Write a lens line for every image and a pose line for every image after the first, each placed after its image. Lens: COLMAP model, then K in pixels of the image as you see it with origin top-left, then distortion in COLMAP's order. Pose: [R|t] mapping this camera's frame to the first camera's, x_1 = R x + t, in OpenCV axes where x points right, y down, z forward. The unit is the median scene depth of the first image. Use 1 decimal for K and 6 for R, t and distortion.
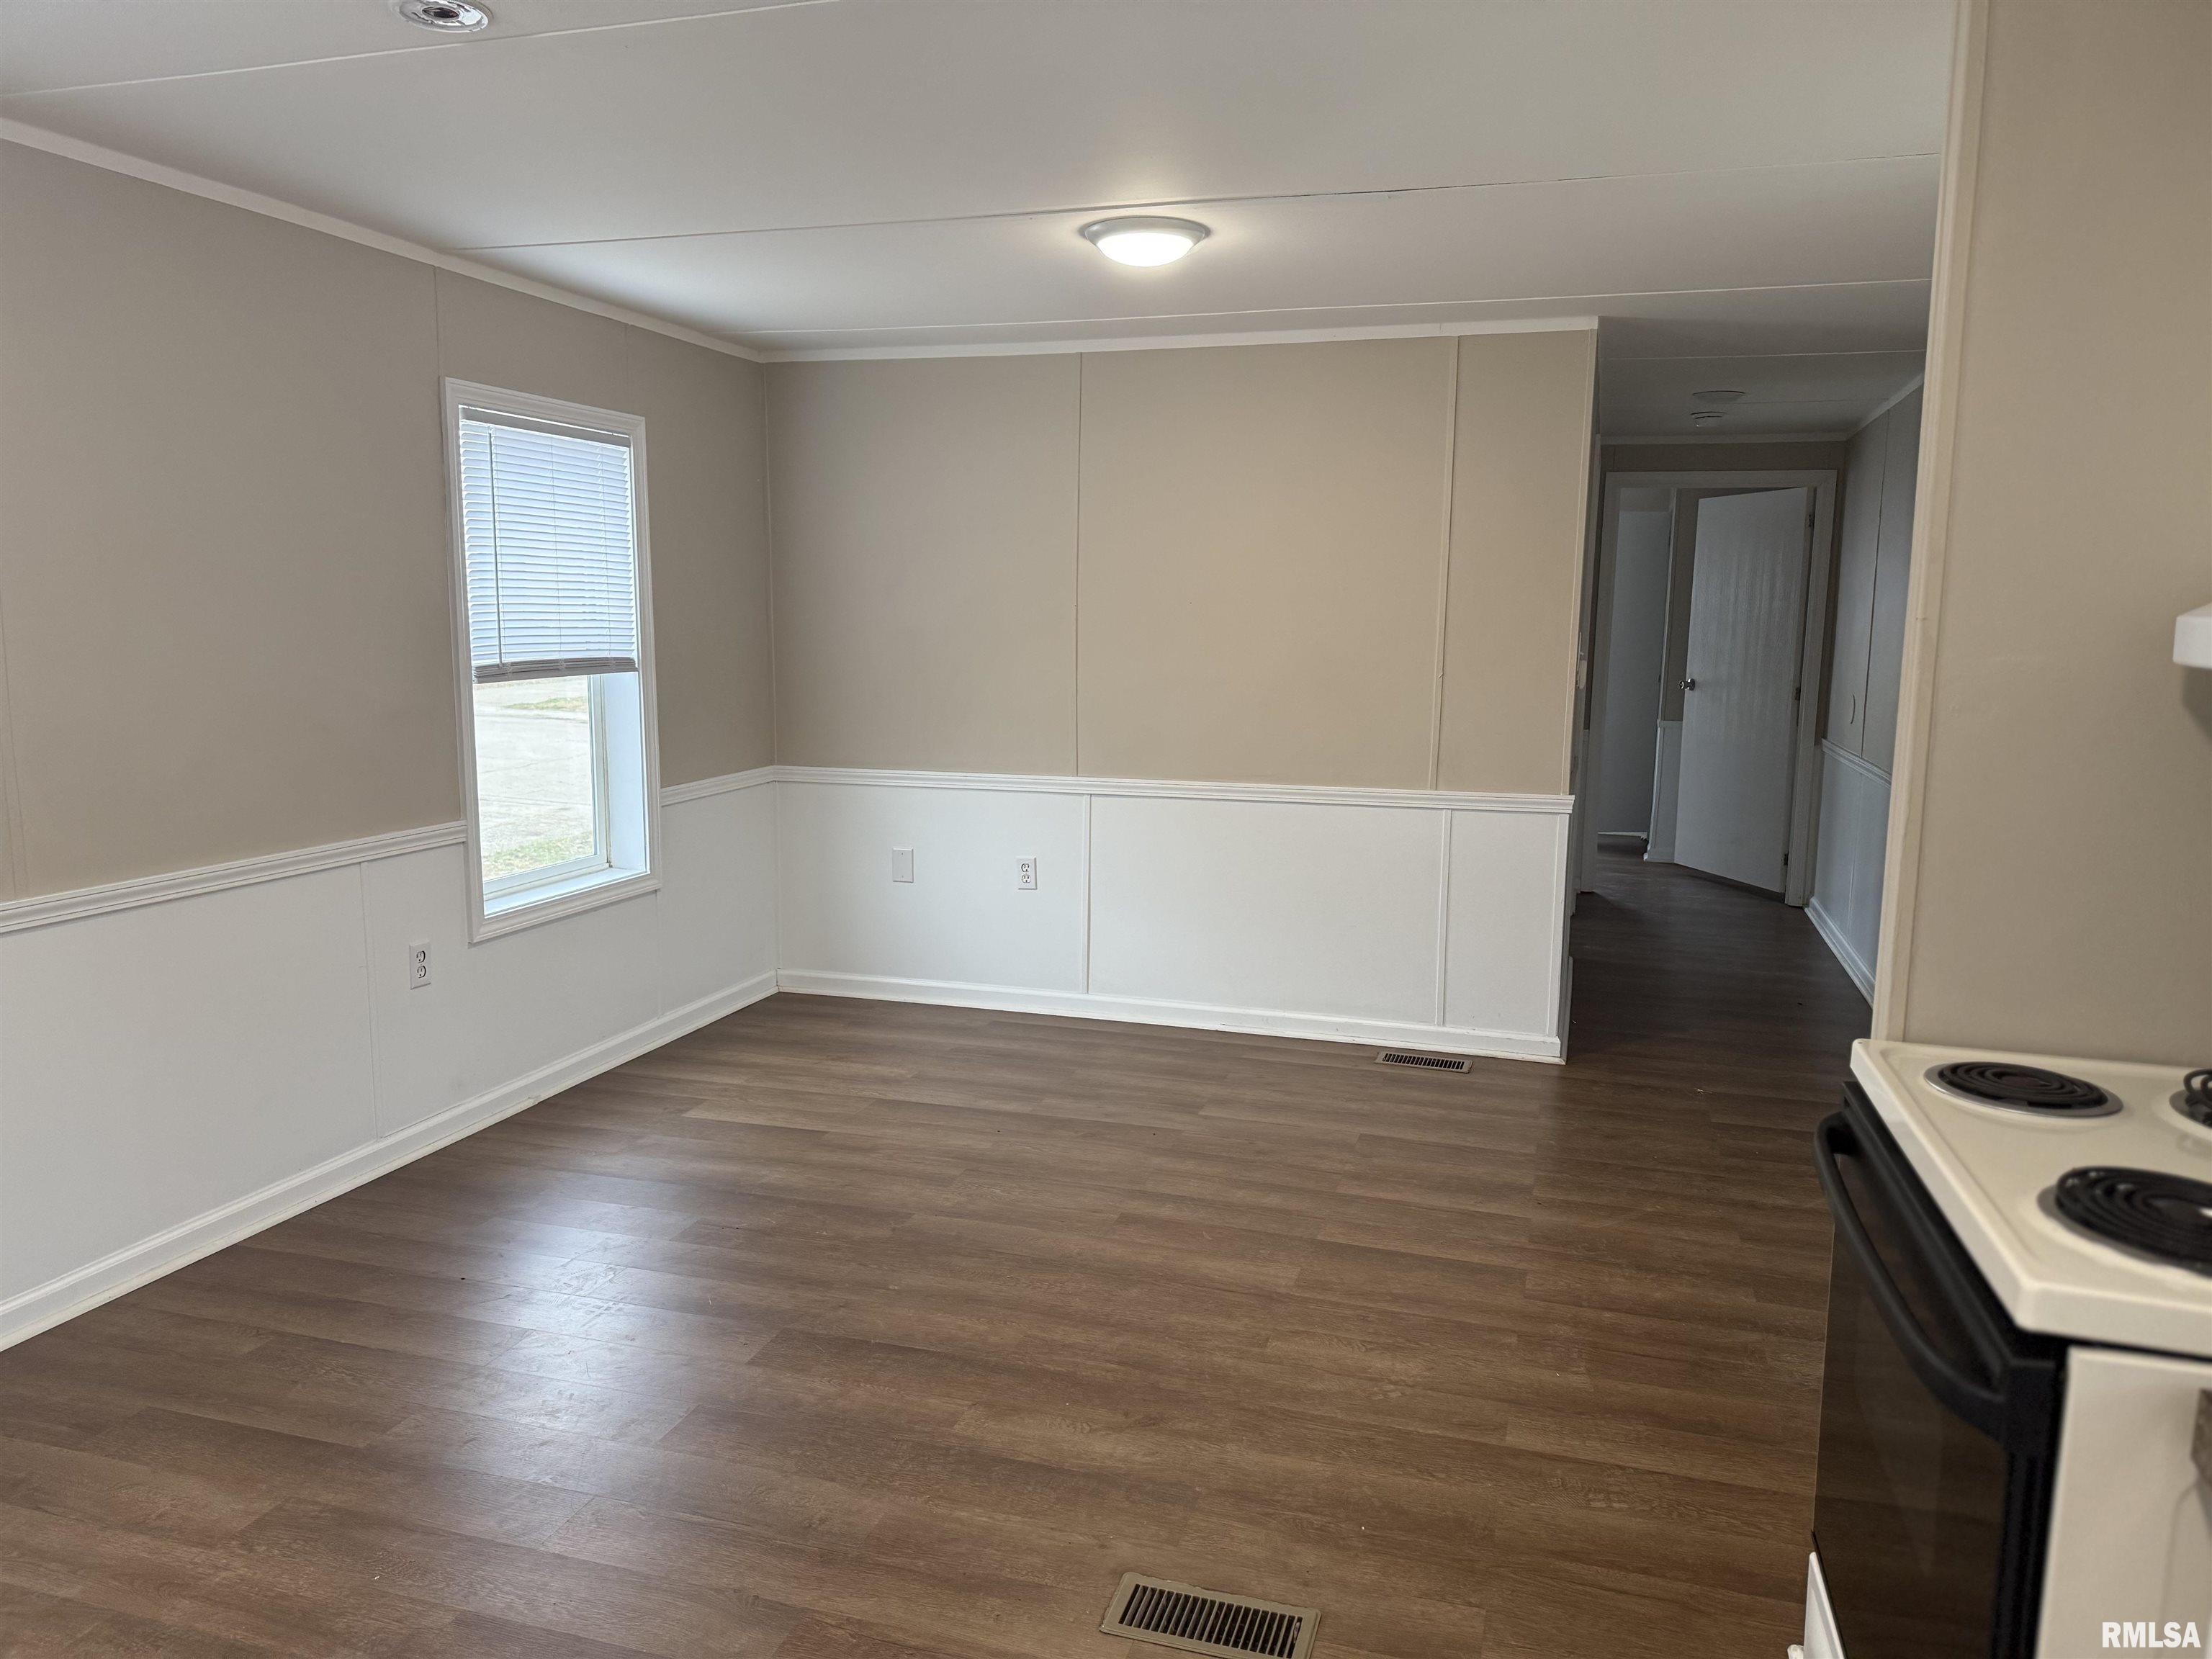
lens RADIAL K [[1523.2, 0, 1116.3], [0, 1523.2, 828.1], [0, 0, 1]] dist [0.150350, -0.249451]
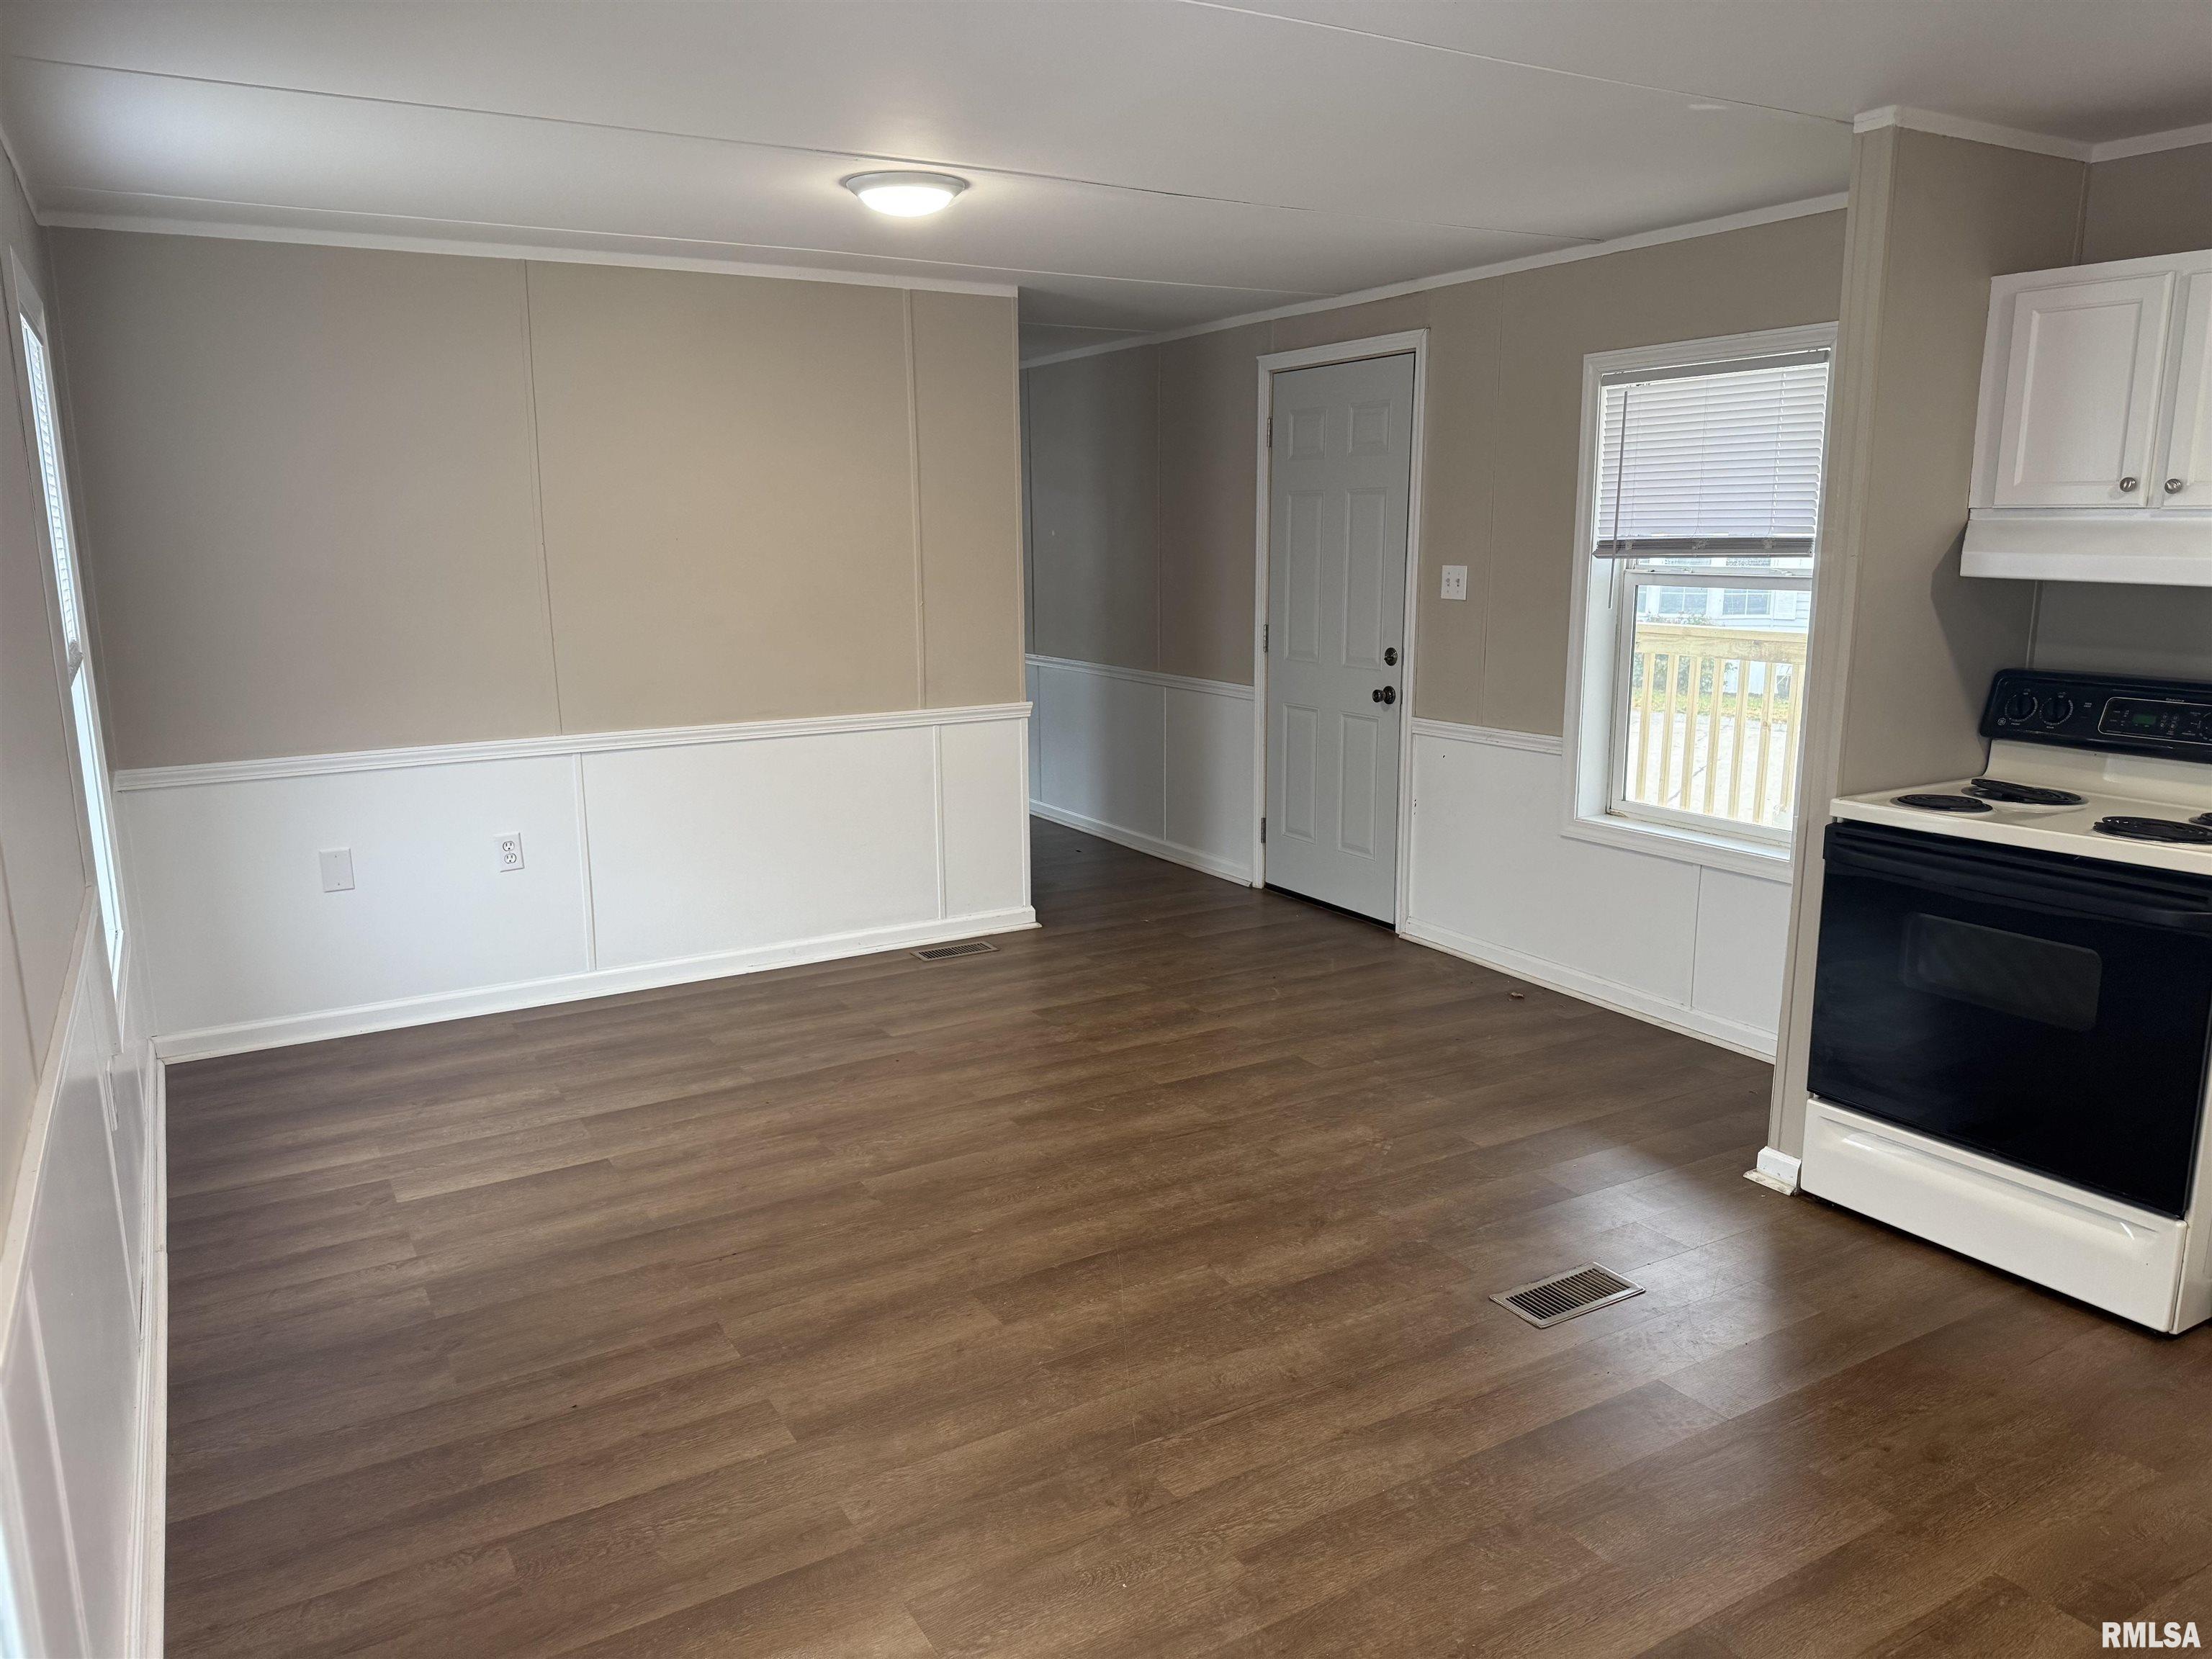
lens RADIAL K [[1523.2, 0, 1116.3], [0, 1523.2, 828.1], [0, 0, 1]] dist [0.150350, -0.249451]
pose [[0.679050, -0.161106, 0.716196, -0.557768], [0.118141, 0.986887, 0.109983, -0.050085], [-0.724524, 0.009928, 0.689179, 0.160925]]
